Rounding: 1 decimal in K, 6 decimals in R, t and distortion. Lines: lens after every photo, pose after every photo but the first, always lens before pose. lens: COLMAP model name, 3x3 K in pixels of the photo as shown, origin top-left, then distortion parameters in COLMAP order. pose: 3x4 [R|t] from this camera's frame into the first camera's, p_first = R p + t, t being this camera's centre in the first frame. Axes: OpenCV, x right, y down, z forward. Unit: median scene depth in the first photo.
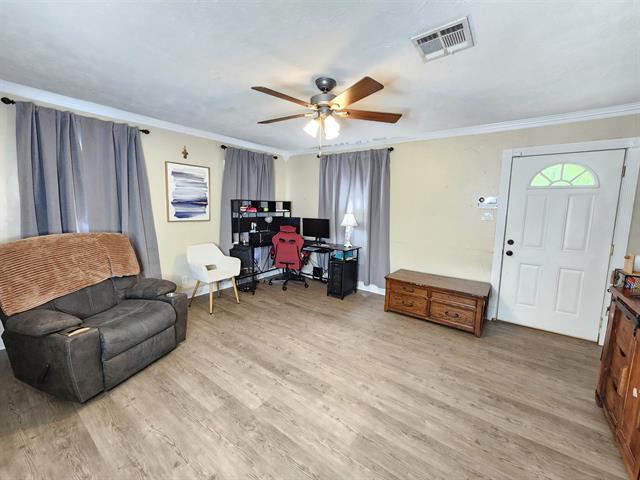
lens RADIAL K [[261.3, 0, 321.8], [0, 261.3, 235.7], [0, 0, 1]] dist [0.000641, -0.000512]
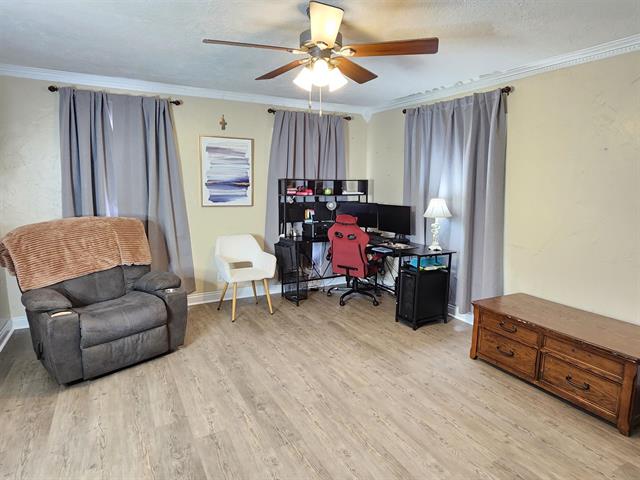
lens RADIAL K [[382.6, 0, 324.4], [0, 382.6, 233.3], [0, 0, 1]] dist [0.001241, -0.000739]
pose [[0.908016, 0.043720, -0.416649, 0.347700], [-0.039739, 0.999044, 0.018228, -0.006661], [0.417047, 0.000006, 0.908885, 0.048813]]
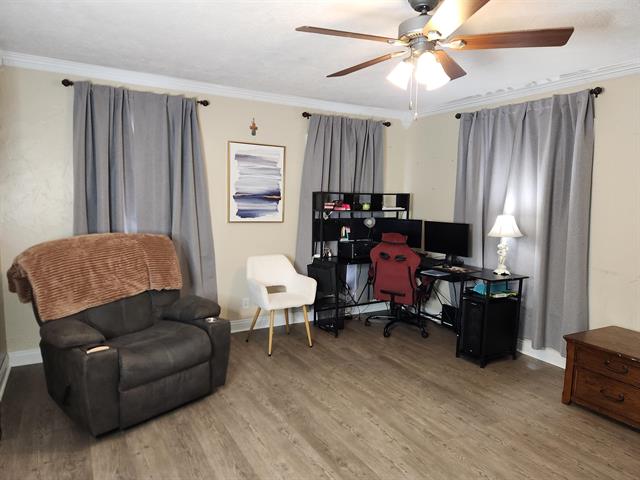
lens RADIAL K [[424.0, 0, 317.0], [0, 424.0, 240.7], [0, 0, 1]] dist [0.086407, -0.068551]
pose [[0.914283, 0.039230, -0.403171, 0.154140], [-0.047508, 0.998815, -0.010547, -0.001084], [0.402280, 0.028797, 0.915064, 0.000550]]
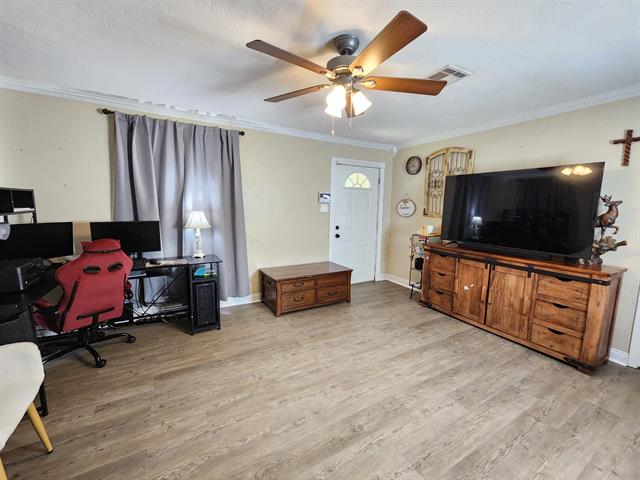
lens RADIAL K [[261.3, 0, 321.8], [0, 261.3, 235.7], [0, 0, 1]] dist [0.000641, -0.000512]
pose [[0.405340, -0.122858, 0.905873, -0.576727], [0.098595, 0.991023, 0.090290, -0.067999], [-0.908834, 0.052716, 0.413815, 0.561792]]
